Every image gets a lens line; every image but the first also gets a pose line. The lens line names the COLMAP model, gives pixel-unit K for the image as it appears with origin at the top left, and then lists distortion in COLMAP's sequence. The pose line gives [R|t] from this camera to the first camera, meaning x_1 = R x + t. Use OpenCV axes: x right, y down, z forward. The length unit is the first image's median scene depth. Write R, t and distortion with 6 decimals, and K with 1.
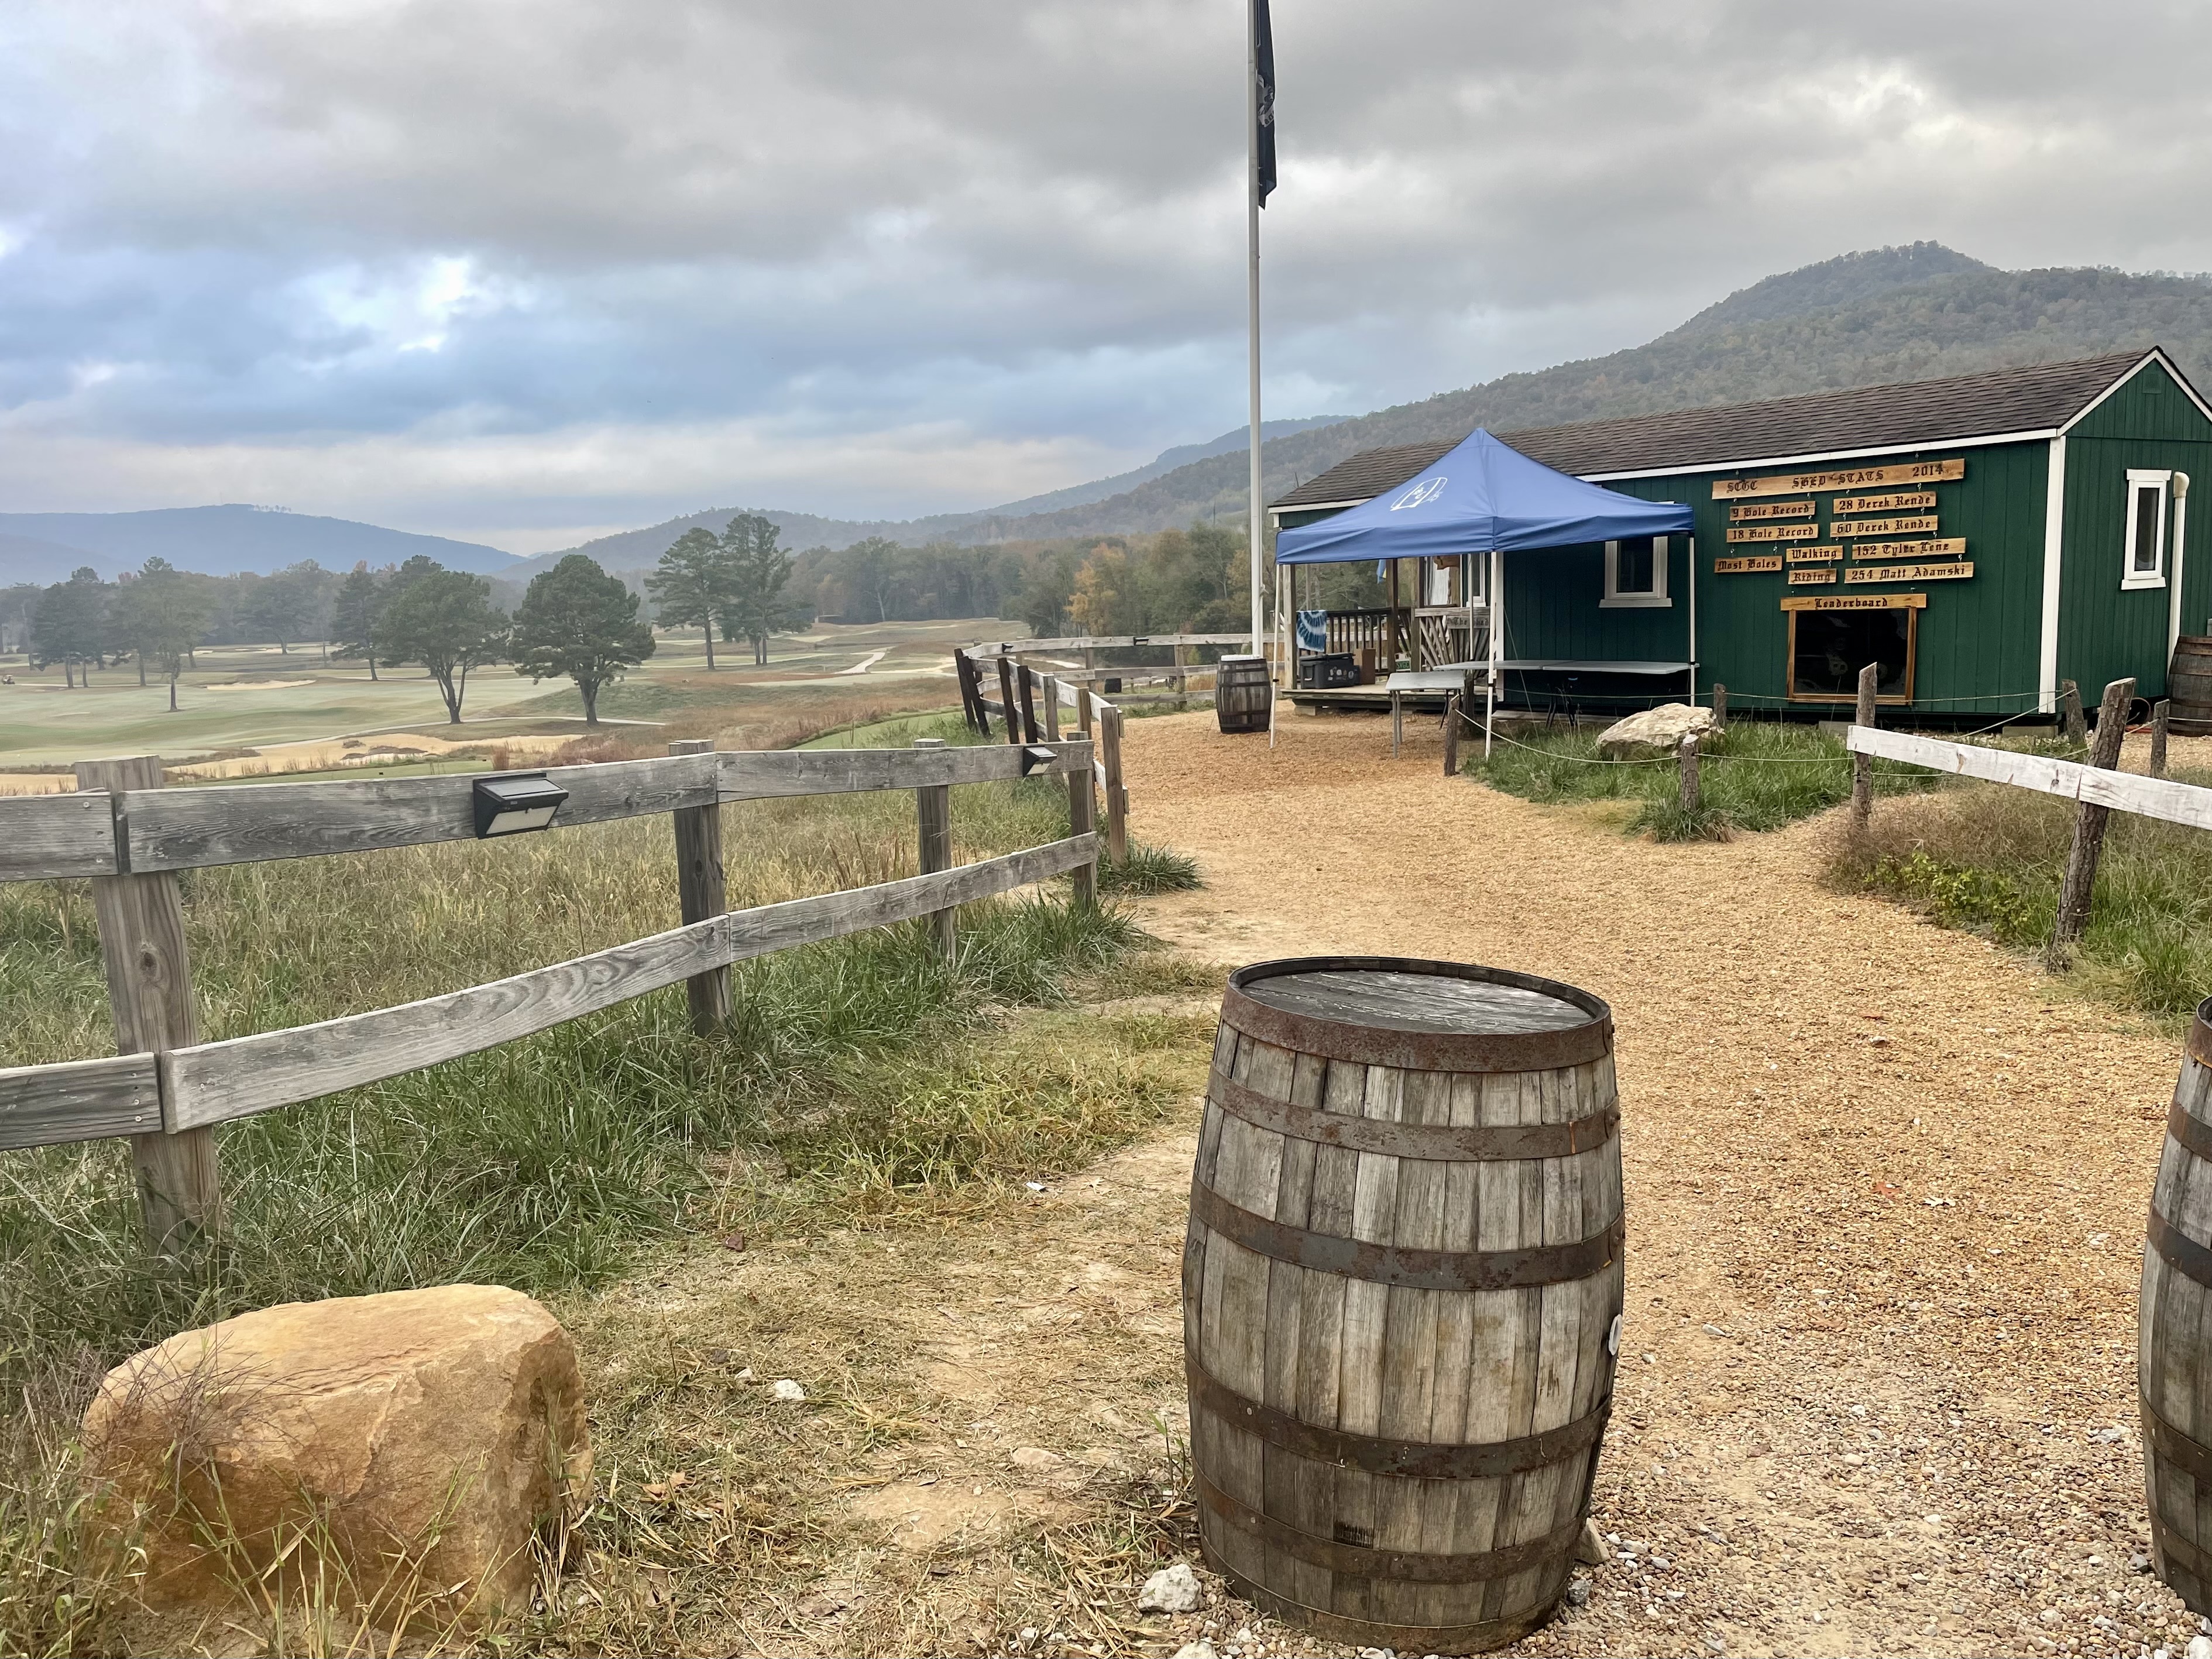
lens RADIAL K [[1781.5, 0, 1106.0], [0, 1781.5, 829.5], [0, 0, 1]] dist [0.094995, -0.135507]
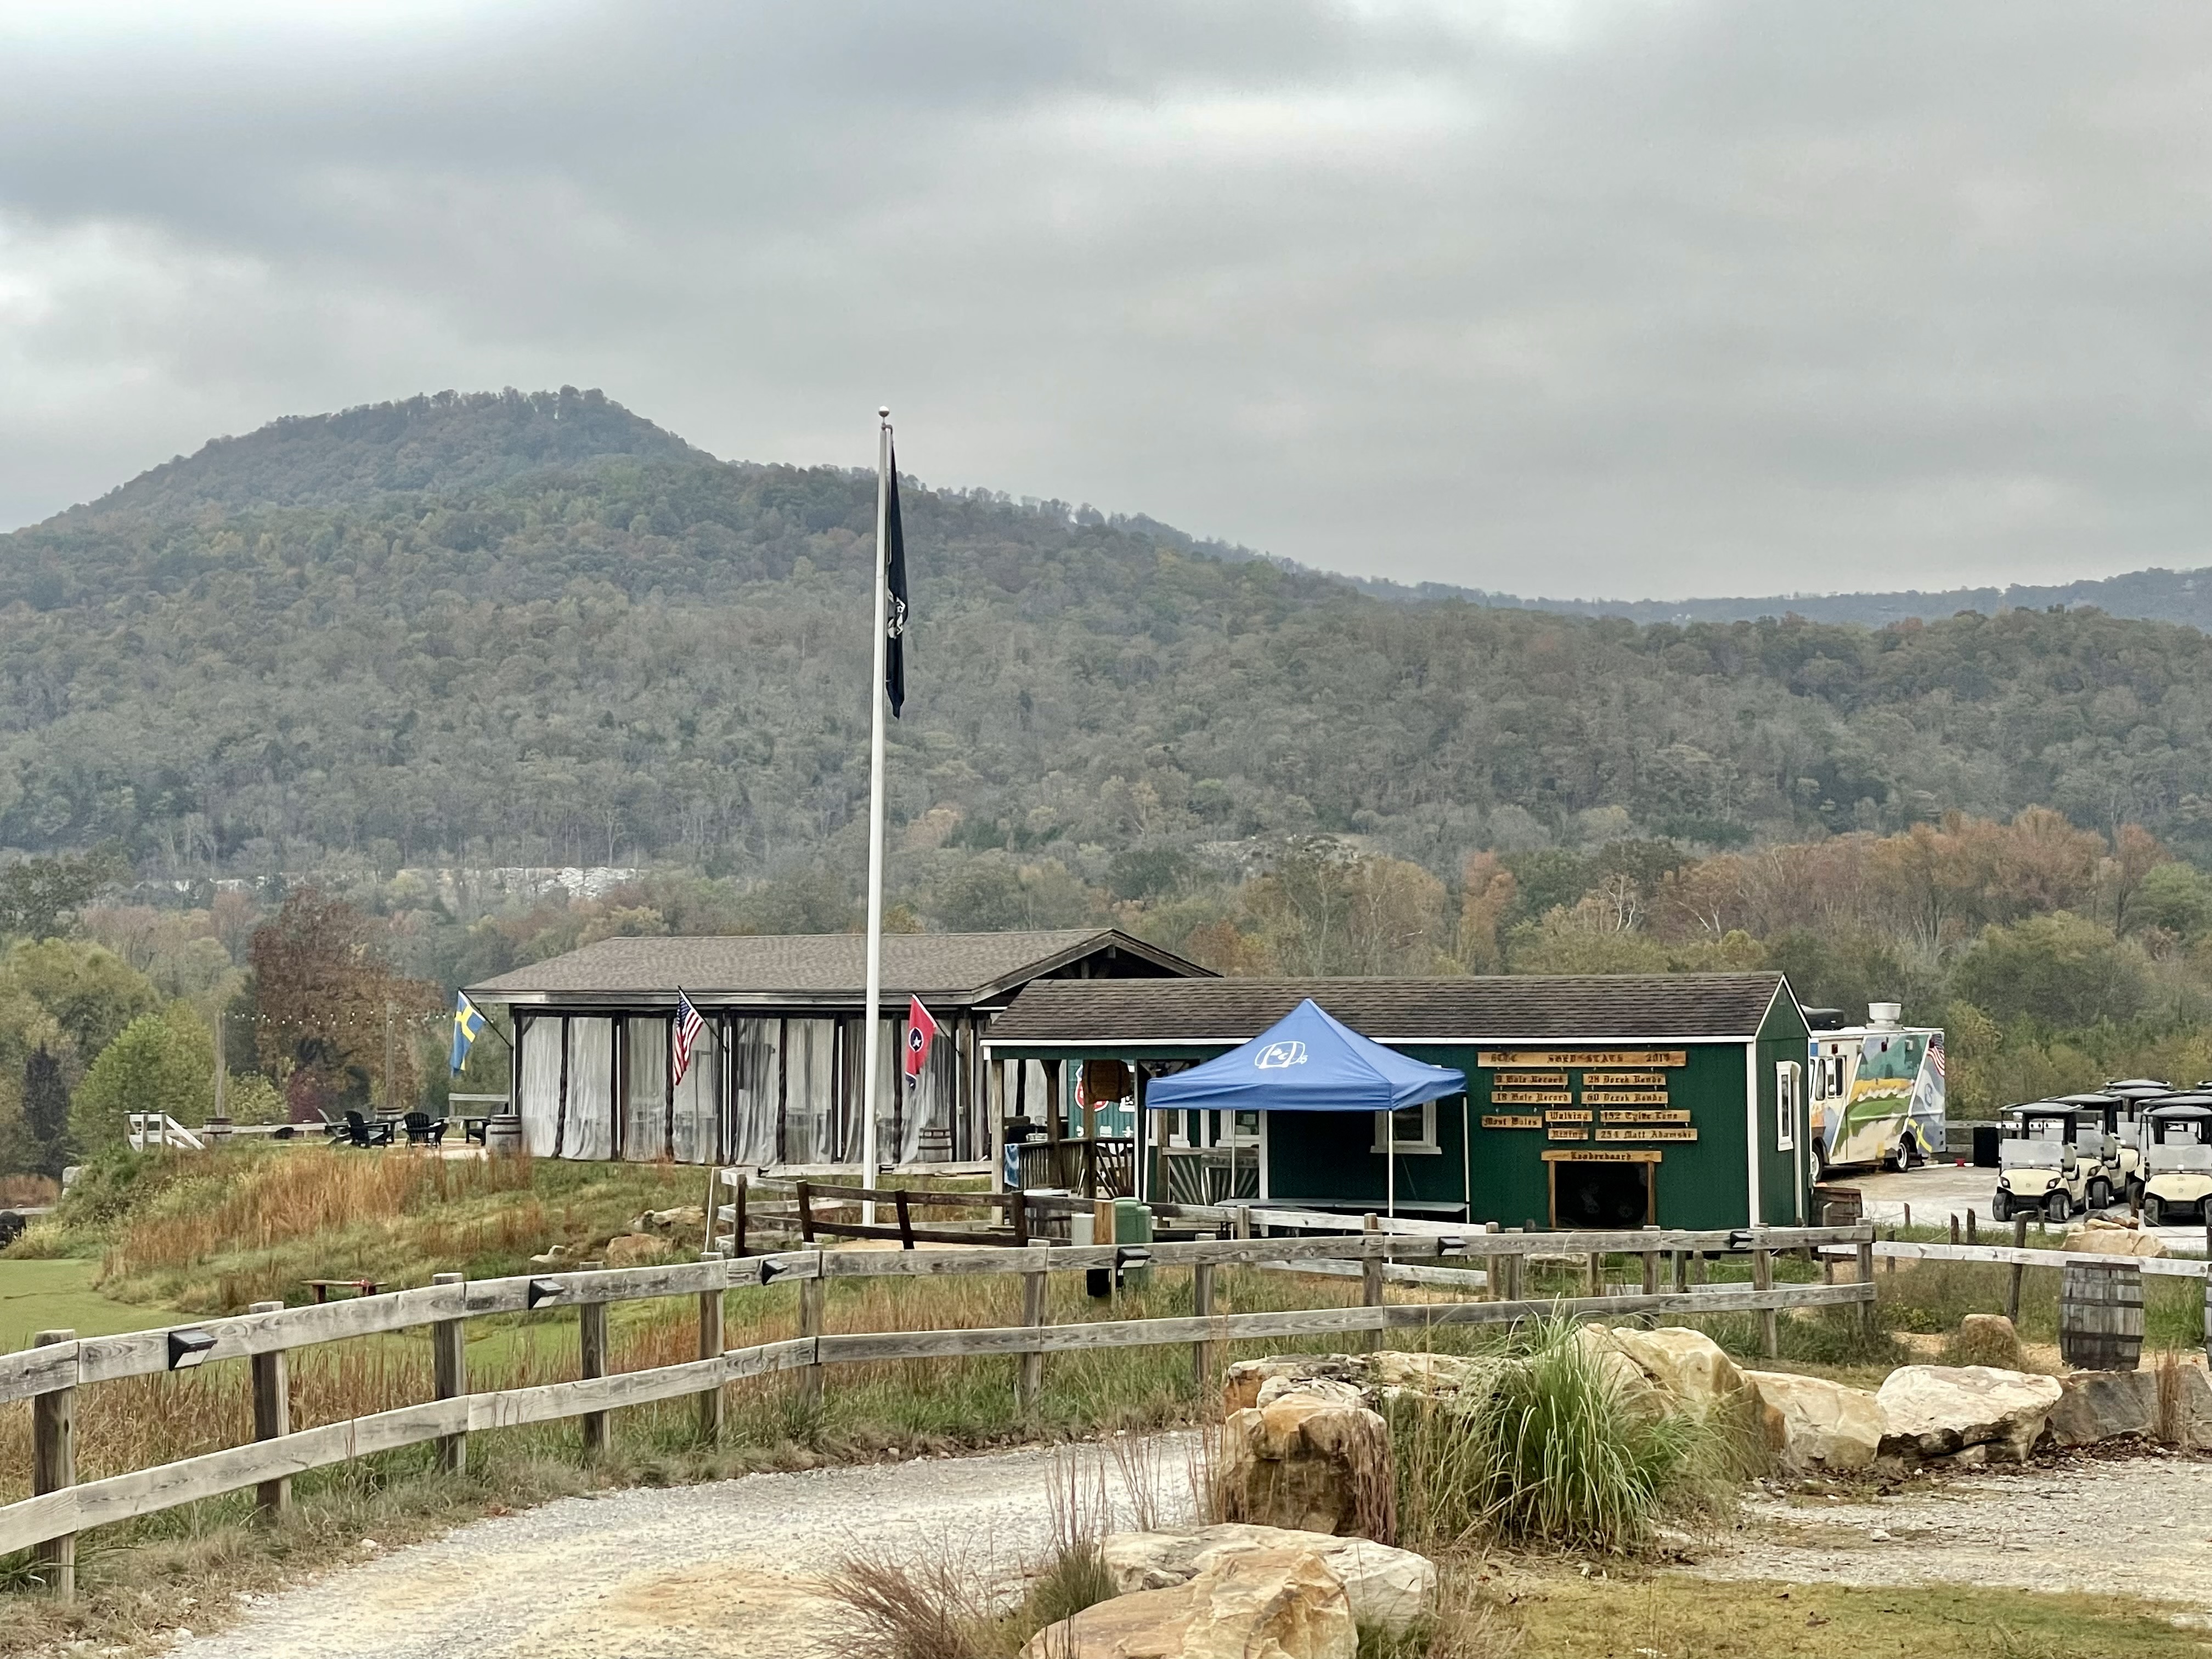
lens RADIAL K [[4010.2, 0, 1106.0], [0, 4010.2, 829.5], [0, 0, 1]] dist [0.103621, 0.045452]
pose [[0.852094, 0.054023, 0.520594, -1.334994], [0.043330, 0.983963, -0.173029, 0.118898], [-0.521593, 0.169994, 0.836088, -1.187795]]
